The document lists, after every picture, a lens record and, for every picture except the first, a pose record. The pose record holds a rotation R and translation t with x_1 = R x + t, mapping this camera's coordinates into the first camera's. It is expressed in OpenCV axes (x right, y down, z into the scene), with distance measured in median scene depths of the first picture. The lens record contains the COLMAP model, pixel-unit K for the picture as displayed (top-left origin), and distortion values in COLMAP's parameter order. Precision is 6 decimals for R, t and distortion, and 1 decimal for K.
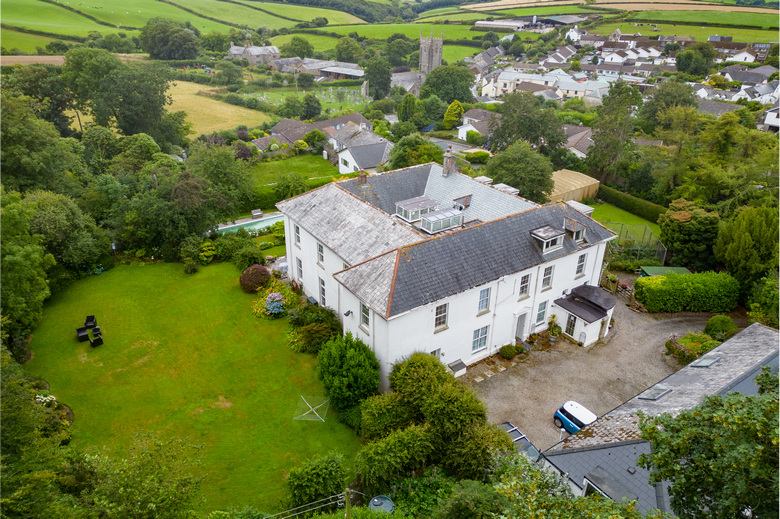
lens RADIAL K [[543.4, 0, 387.9], [0, 543.4, 259.4], [0, 0, 1]] dist [0.063416, -0.051161]
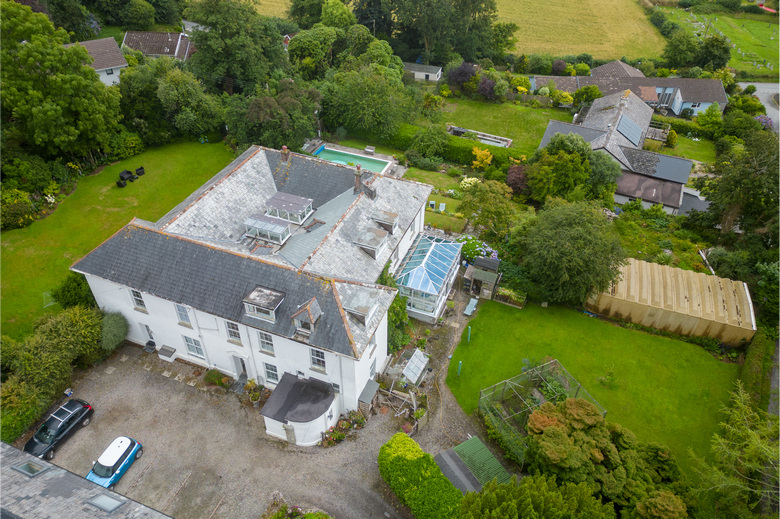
lens RADIAL K [[543.4, 0, 387.9], [0, 543.4, 259.4], [0, 0, 1]] dist [0.063416, -0.051161]
pose [[0.564002, 0.523047, -0.639002, 0.704421], [-0.388005, 0.850937, 0.354060, -0.368177], [0.728940, 0.048245, 0.682875, 0.424503]]
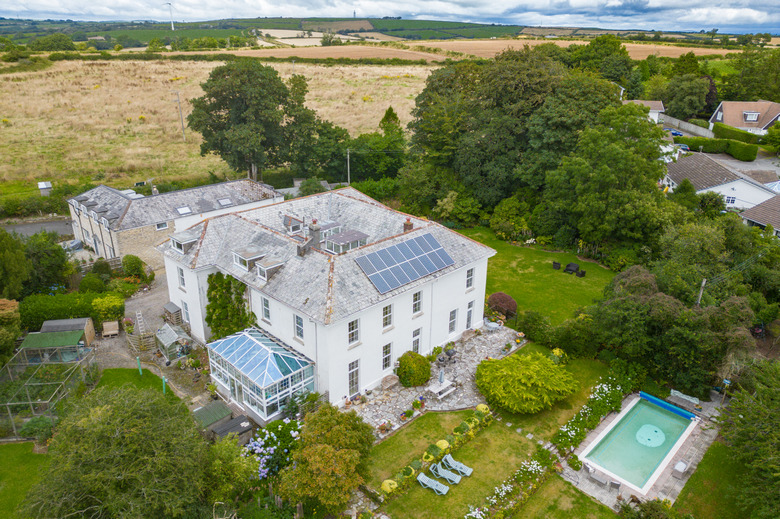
lens RADIAL K [[543.4, 0, 387.9], [0, 543.4, 259.4], [0, 0, 1]] dist [0.063416, -0.051161]
pose [[-0.981392, 0.050081, -0.185368, 0.144308], [-0.109411, 0.647483, 0.754185, -0.727187], [0.157793, 0.760433, -0.629955, 1.457585]]
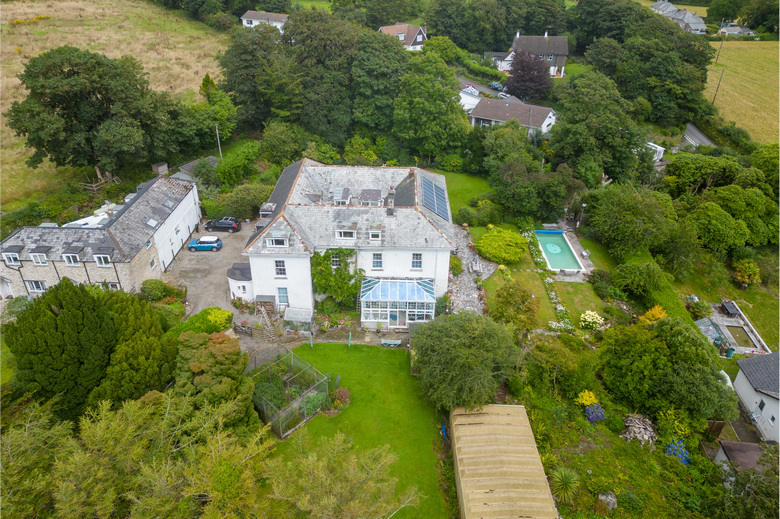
lens RADIAL K [[543.4, 0, 387.9], [0, 543.4, 259.4], [0, 0, 1]] dist [0.063416, -0.051161]
pose [[-0.576341, 0.399047, -0.713157, 0.898804], [-0.393981, 0.628882, 0.670288, -0.789305], [0.715968, 0.667285, -0.205233, 1.226286]]
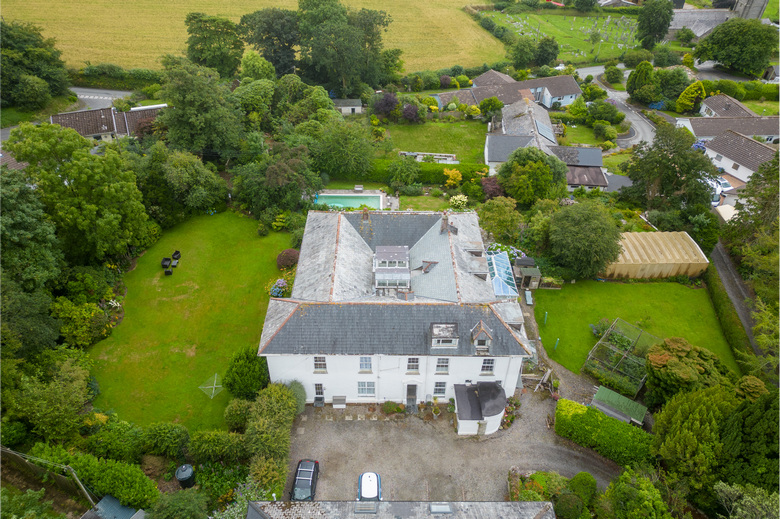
lens RADIAL K [[543.4, 0, 387.9], [0, 543.4, 259.4], [0, 0, 1]] dist [0.063416, -0.051161]
pose [[0.831092, 0.351780, -0.430740, 0.474735], [-0.258302, 0.930082, 0.261205, -0.338743], [0.492510, -0.105824, 0.863849, 0.006968]]
